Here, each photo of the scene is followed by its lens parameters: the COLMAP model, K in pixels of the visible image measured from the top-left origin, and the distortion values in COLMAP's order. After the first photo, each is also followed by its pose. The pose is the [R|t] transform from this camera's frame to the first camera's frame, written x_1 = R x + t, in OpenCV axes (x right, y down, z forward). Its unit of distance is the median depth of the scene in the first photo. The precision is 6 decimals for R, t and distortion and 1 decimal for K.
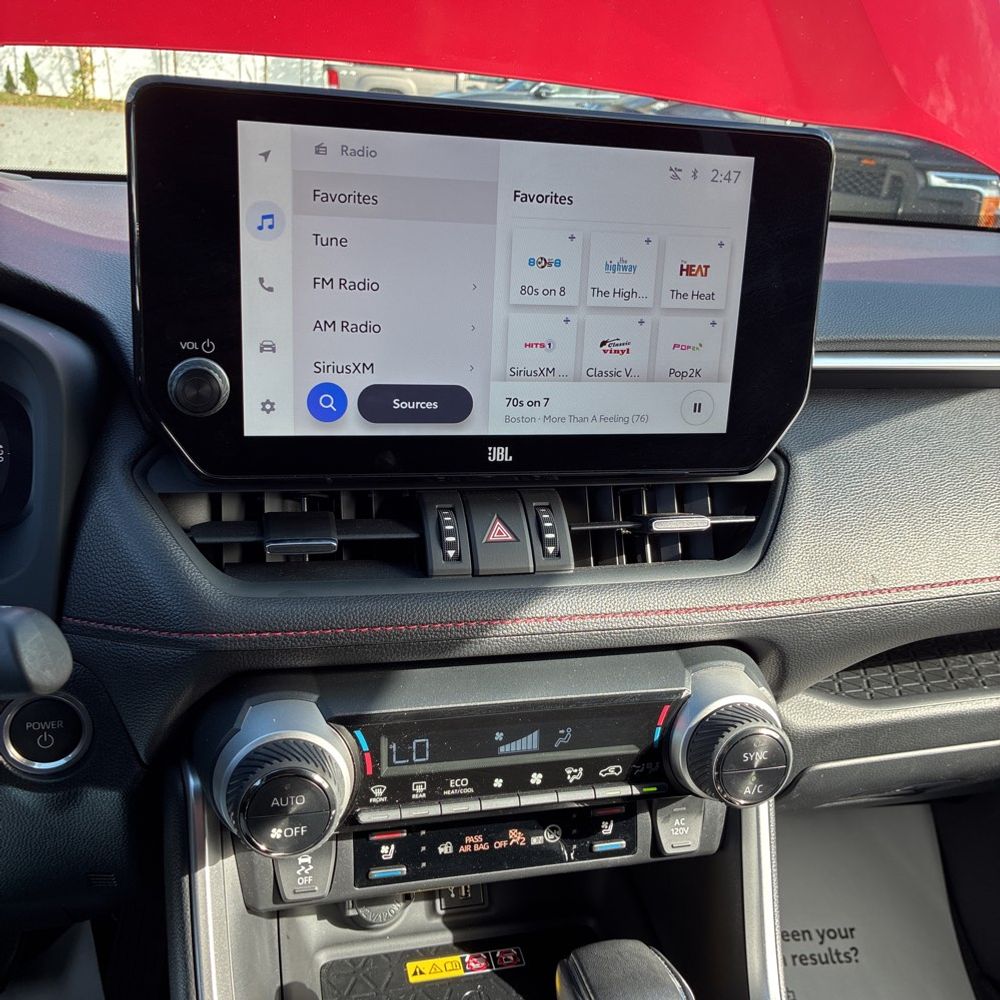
lens RADIAL K [[1062.0, 0, 510.0], [0, 1062.0, 479.3], [0, 0, 1]] dist [-0.195307, 0.421287]
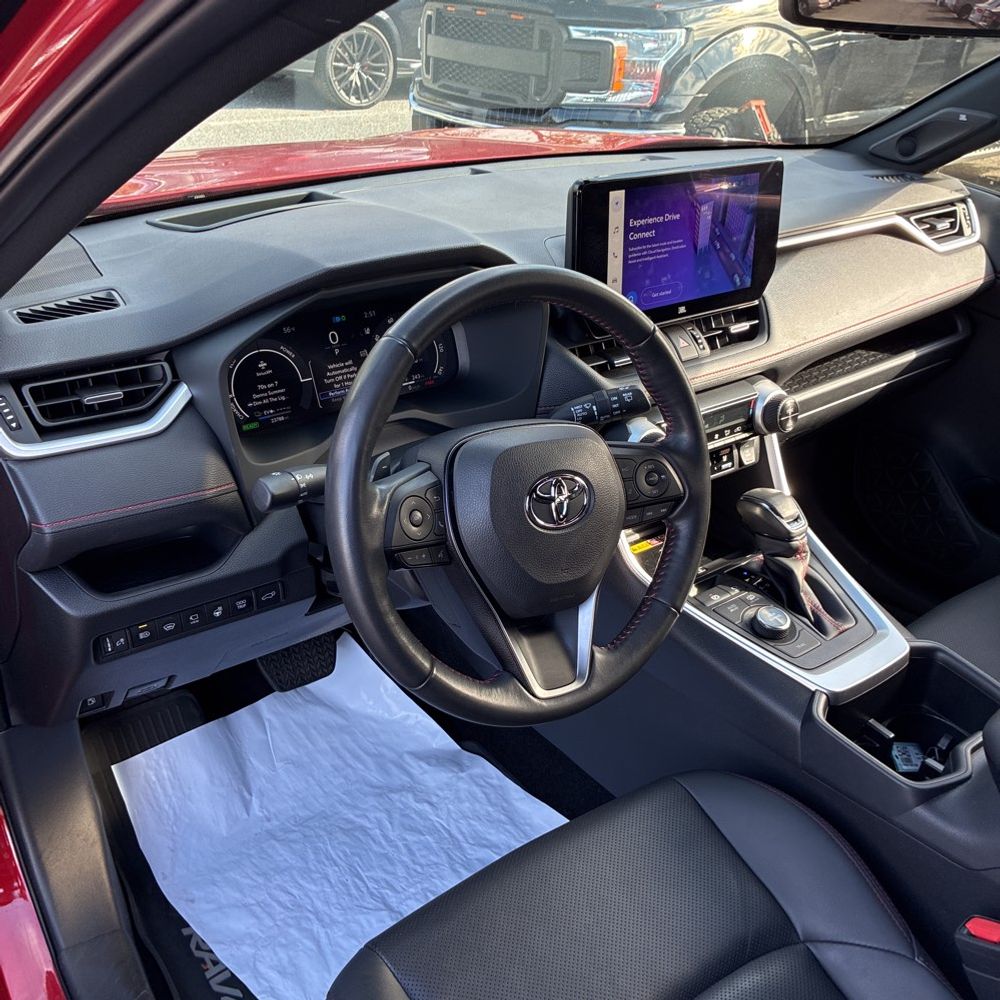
lens RADIAL K [[1055.3, 0, 494.6], [0, 1055.3, 520.2], [0, 0, 1]] dist [0.023610, -0.033815]
pose [[0.913685, -0.221923, 0.340486, -1.265745], [0.150199, 0.962829, 0.224501, -0.160882], [-0.377651, -0.153982, 0.913055, -1.068556]]
